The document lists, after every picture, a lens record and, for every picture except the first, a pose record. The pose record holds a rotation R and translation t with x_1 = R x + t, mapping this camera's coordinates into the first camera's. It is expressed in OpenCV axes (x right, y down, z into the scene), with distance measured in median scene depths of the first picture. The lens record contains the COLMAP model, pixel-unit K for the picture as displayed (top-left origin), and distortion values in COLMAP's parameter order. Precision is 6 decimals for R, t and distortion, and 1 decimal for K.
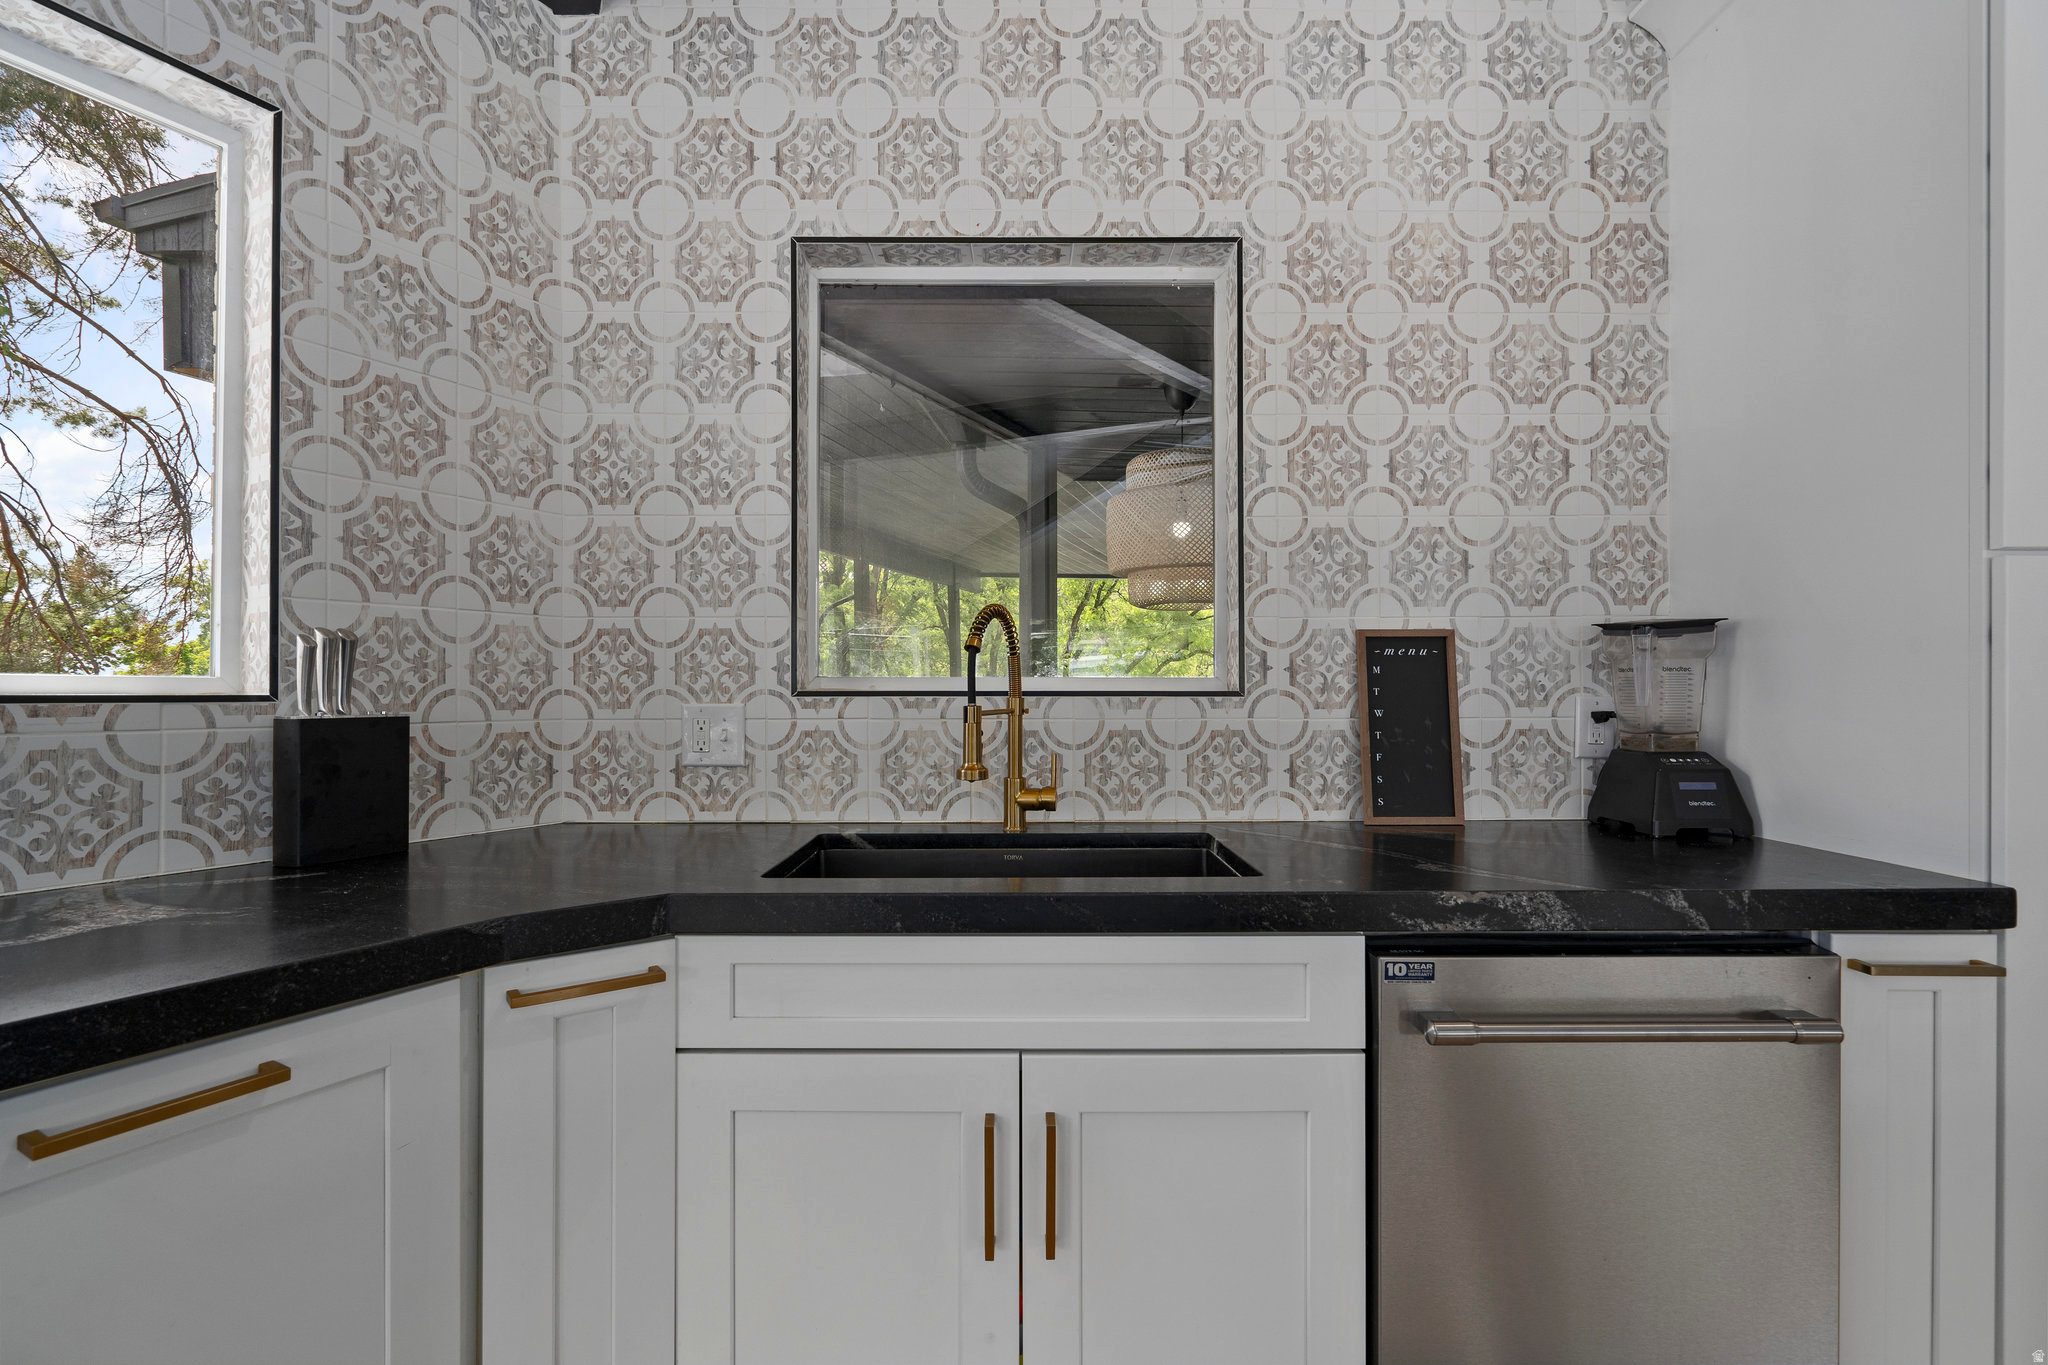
lens RADIAL K [[925.9, 0, 1028.8], [0, 925.9, 681.8], [0, 0, 1]] dist [-0.002527, 0.000344]
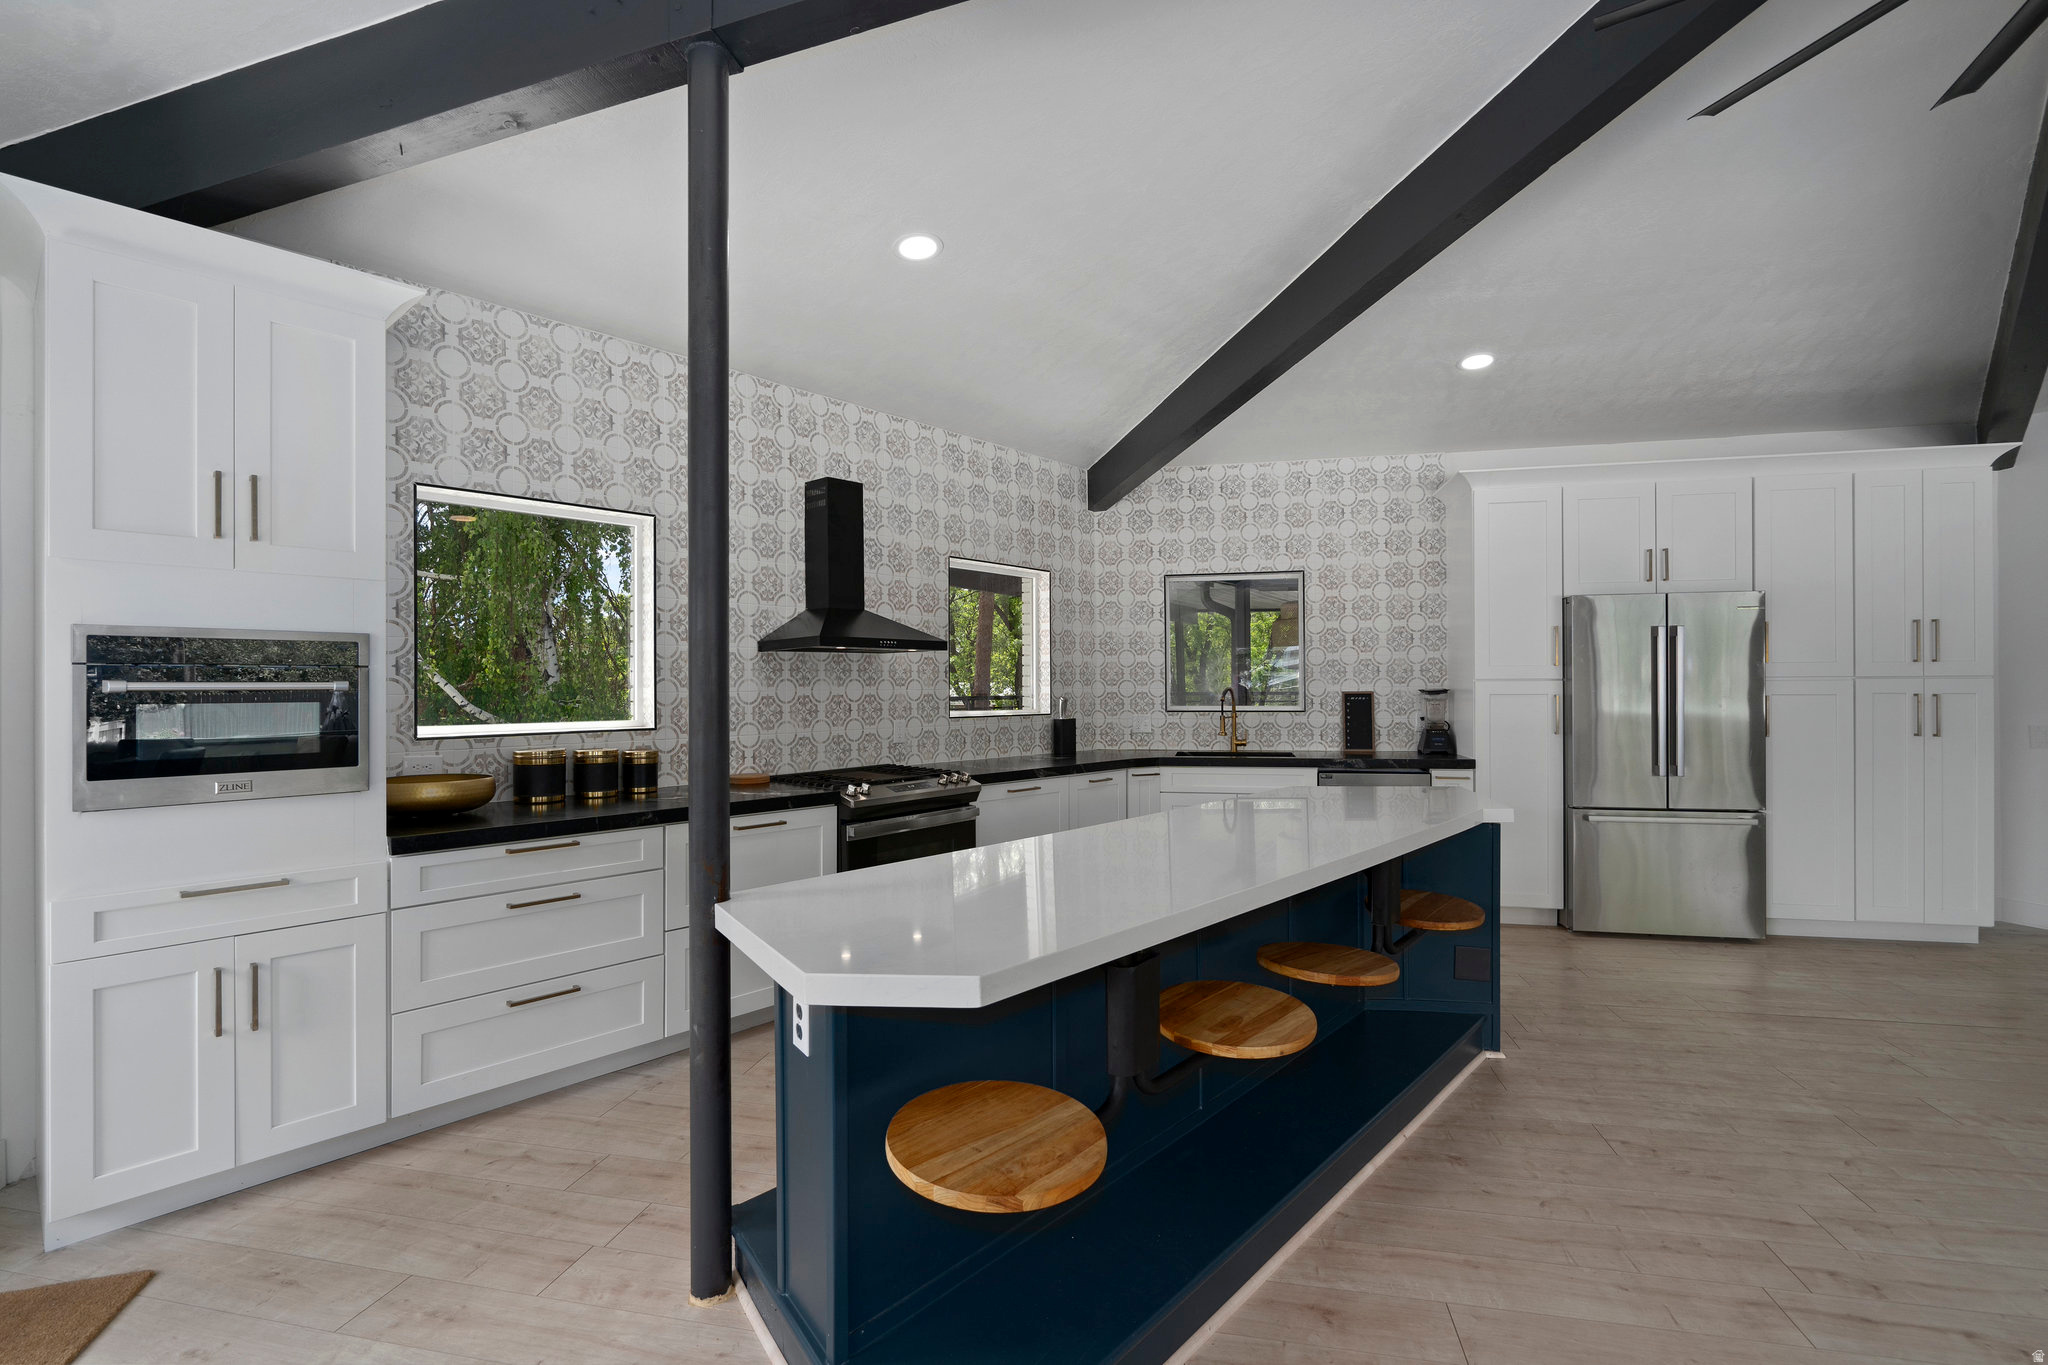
lens RADIAL K [[925.9, 0, 1028.8], [0, 925.9, 681.8], [0, 0, 1]] dist [-0.002527, 0.000344]
pose [[0.975165, -0.007900, -0.221337, 0.004435], [0.007908, 0.999968, -0.000848, -0.095132], [0.221337, -0.000923, 0.975197, -2.369541]]
